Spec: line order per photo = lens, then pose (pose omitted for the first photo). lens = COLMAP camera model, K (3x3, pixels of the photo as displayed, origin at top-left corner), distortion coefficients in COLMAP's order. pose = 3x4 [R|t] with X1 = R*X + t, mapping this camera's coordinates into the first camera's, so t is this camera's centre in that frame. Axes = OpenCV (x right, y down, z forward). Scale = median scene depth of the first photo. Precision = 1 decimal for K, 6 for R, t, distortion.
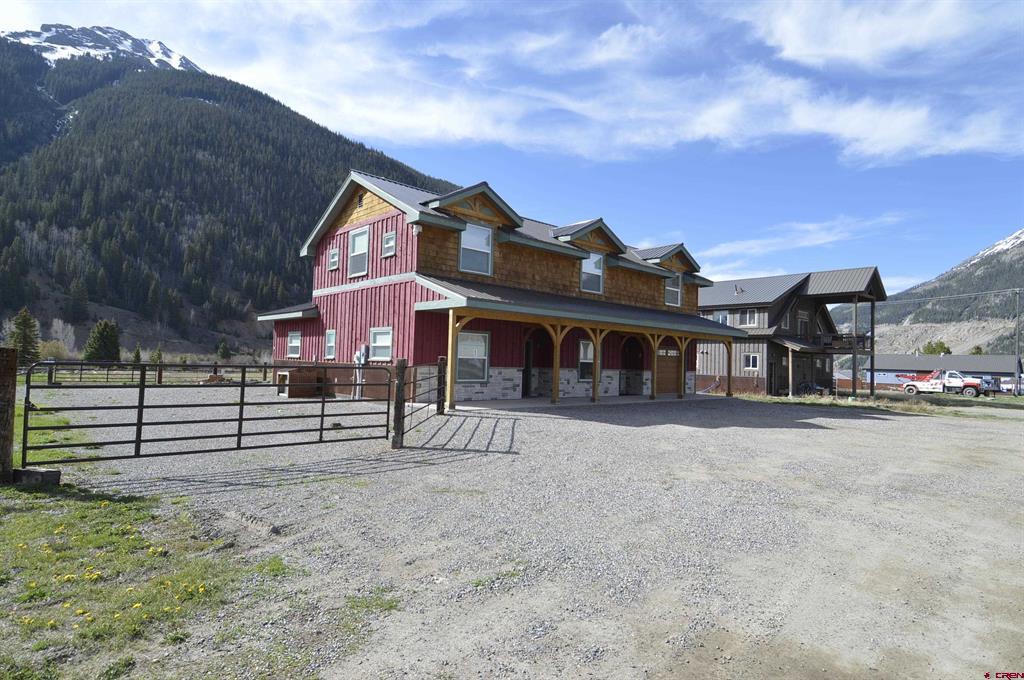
lens RADIAL K [[548.9, 0, 514.2], [0, 548.9, 347.6], [0, 0, 1]] dist [-0.022961, -0.008868]
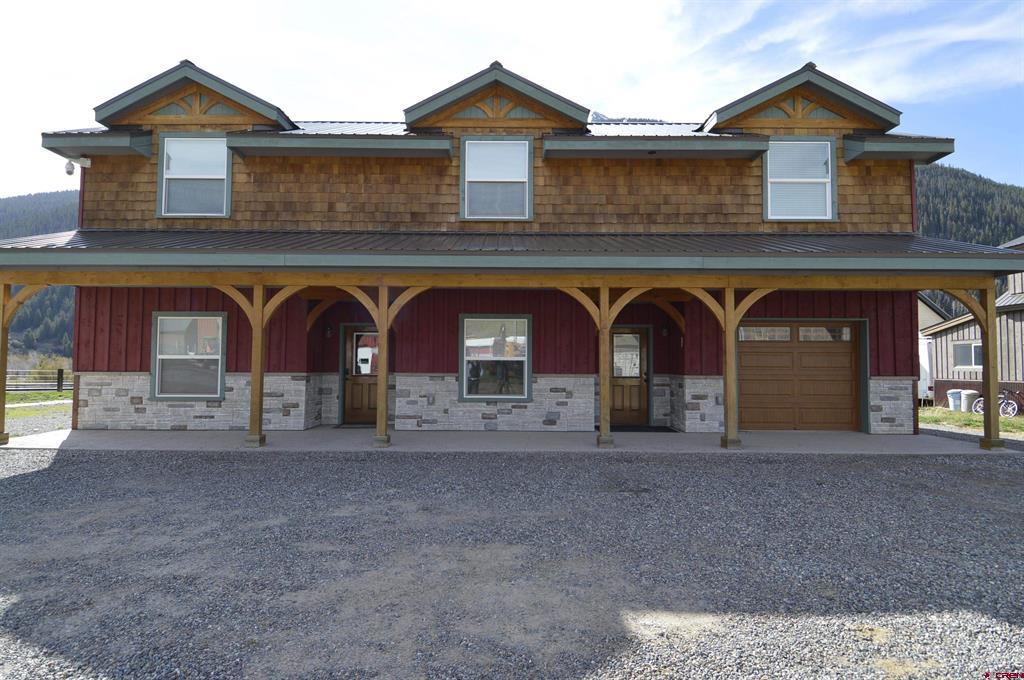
lens RADIAL K [[730.4, 0, 512.0], [0, 730.4, 330.0], [0, 0, 1]] dist [0.006584, -0.002330]
pose [[0.745670, -0.055961, -0.663961, 0.356421], [0.034315, 0.998370, -0.045608, 0.018218], [0.665431, 0.011225, 0.746375, 0.318280]]
